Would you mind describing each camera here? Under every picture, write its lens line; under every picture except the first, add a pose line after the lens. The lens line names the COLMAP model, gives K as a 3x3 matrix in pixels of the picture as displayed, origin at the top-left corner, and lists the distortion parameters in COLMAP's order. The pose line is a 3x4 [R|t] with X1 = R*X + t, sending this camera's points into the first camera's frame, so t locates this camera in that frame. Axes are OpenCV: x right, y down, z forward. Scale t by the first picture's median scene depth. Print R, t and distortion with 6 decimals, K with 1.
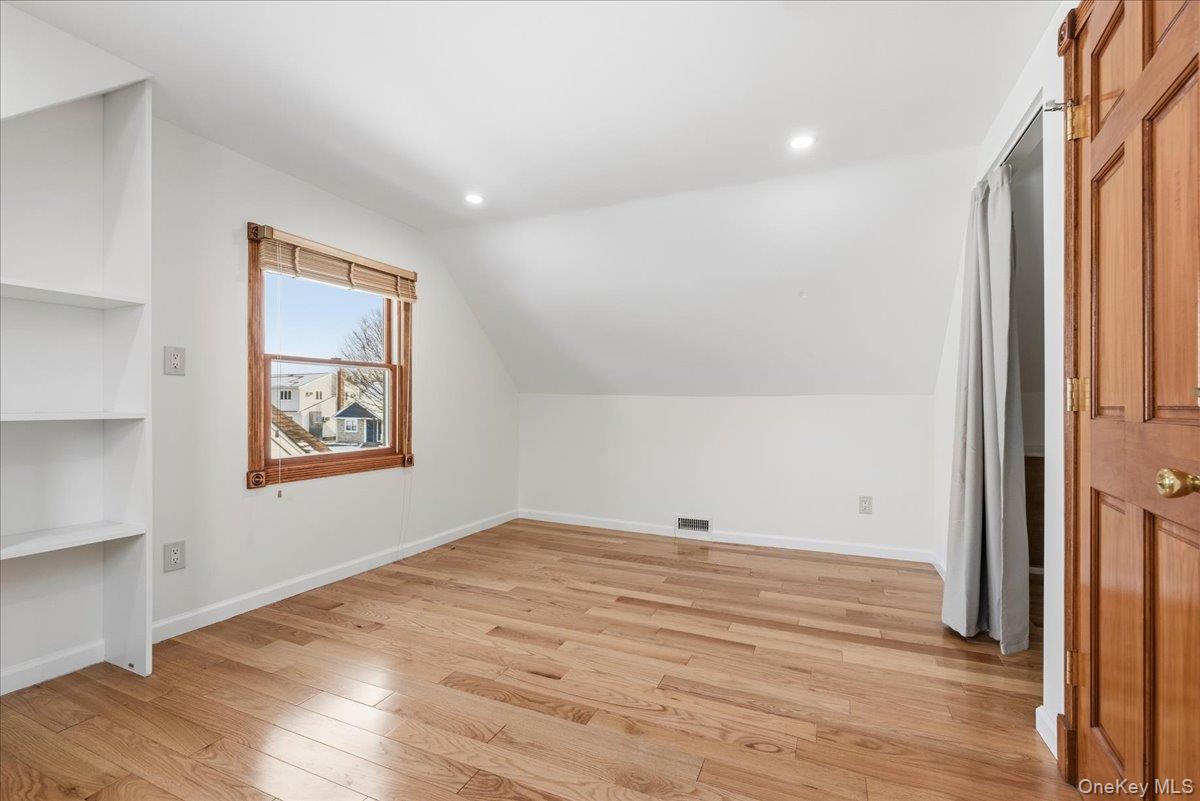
lens RADIAL K [[517.9, 0, 603.3], [0, 517.9, 406.3], [0, 0, 1]] dist [0.001270, -0.000100]
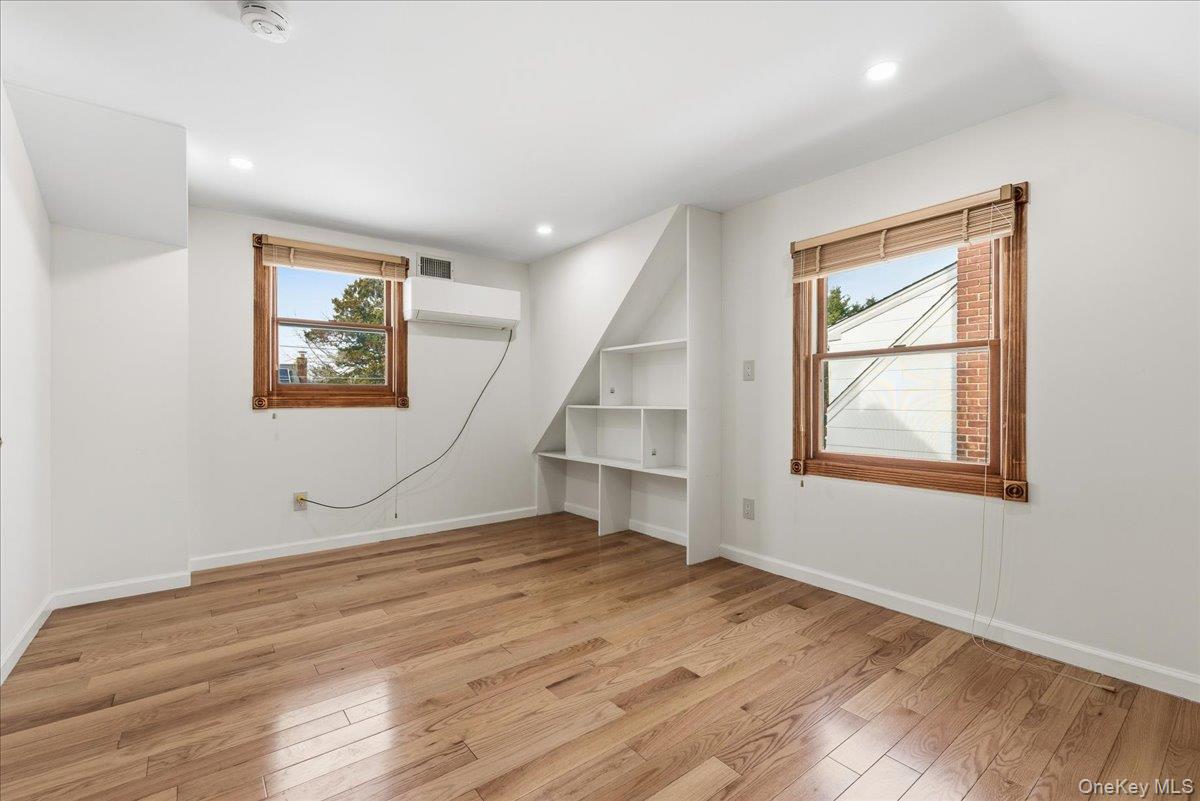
lens RADIAL K [[517.9, 0, 603.3], [0, 517.9, 406.3], [0, 0, 1]] dist [0.001270, -0.000100]
pose [[-0.463482, 0.004788, -0.886093, 0.531459], [-0.003477, 0.999968, 0.007223, 0.002018], [0.886099, 0.006429, -0.463451, 1.148915]]
